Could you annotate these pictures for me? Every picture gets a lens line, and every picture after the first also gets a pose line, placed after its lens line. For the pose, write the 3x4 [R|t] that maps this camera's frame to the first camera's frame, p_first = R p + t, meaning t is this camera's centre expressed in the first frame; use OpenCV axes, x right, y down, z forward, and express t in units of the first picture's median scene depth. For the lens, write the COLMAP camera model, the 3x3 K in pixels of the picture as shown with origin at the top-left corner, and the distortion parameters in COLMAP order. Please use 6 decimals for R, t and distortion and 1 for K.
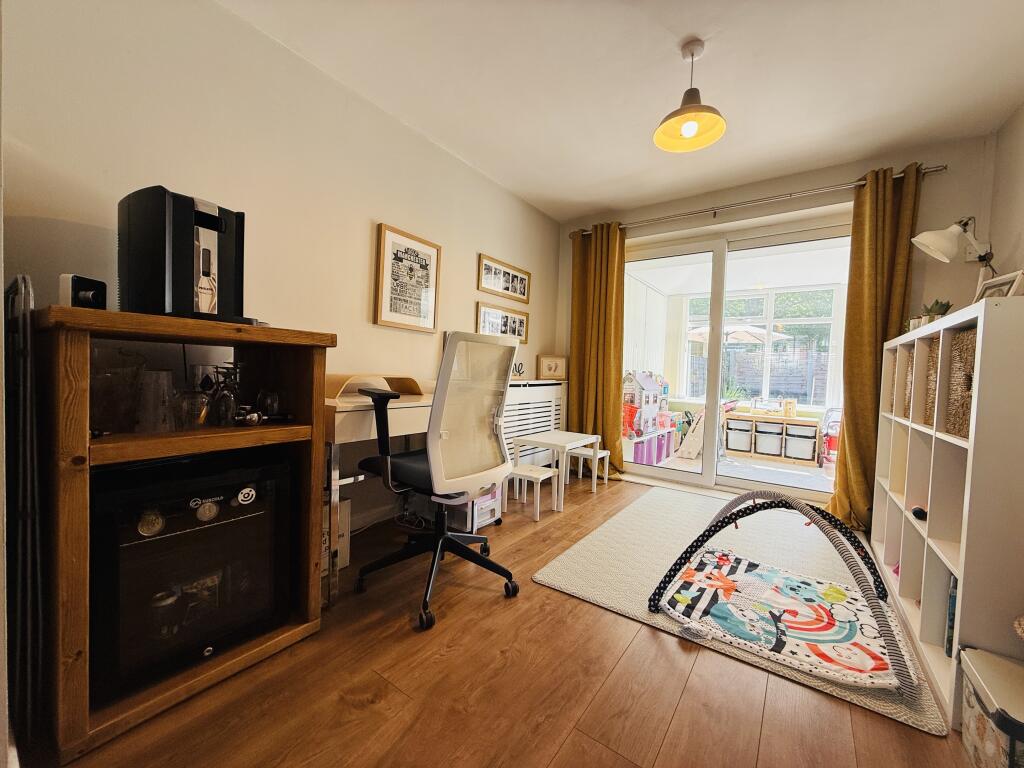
lens RADIAL K [[407.6, 0, 508.5], [0, 407.6, 384.0], [0, 0, 1]] dist [-0.000007, 0.000016]
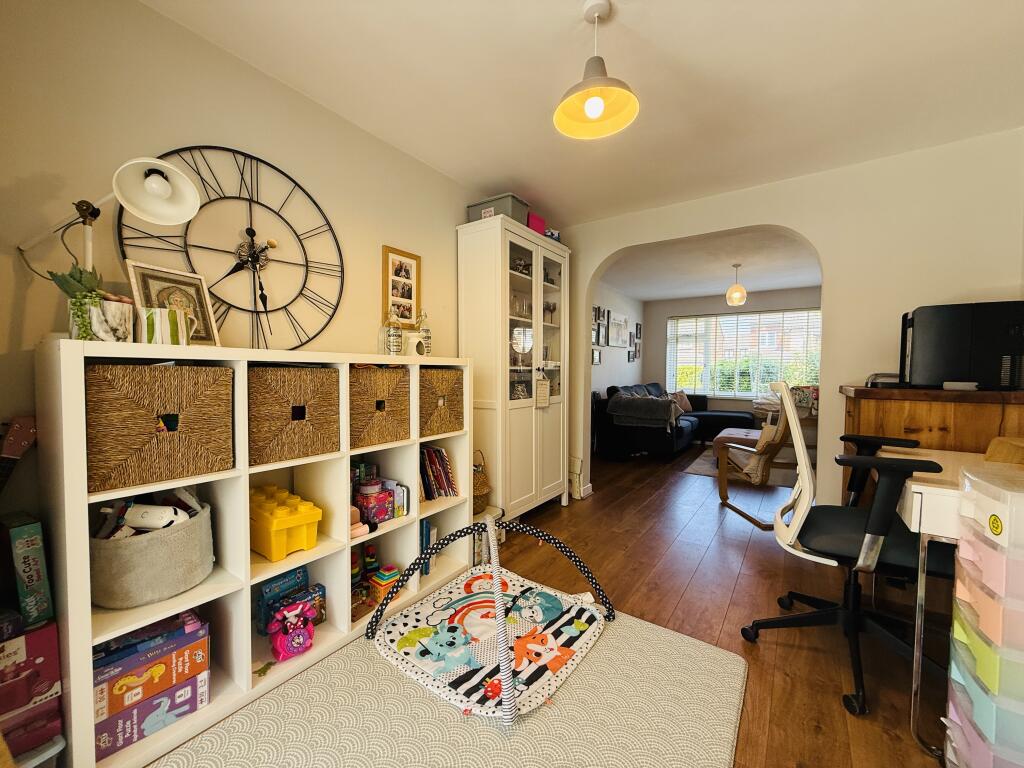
lens RADIAL K [[407.6, 0, 508.5], [0, 407.6, 384.0], [0, 0, 1]] dist [-0.000007, 0.000016]
pose [[-0.998835, -0.047430, -0.008943, 0.614551], [-0.047903, 0.996841, 0.063351, -0.135770], [0.005910, 0.063705, -0.997951, 1.889452]]
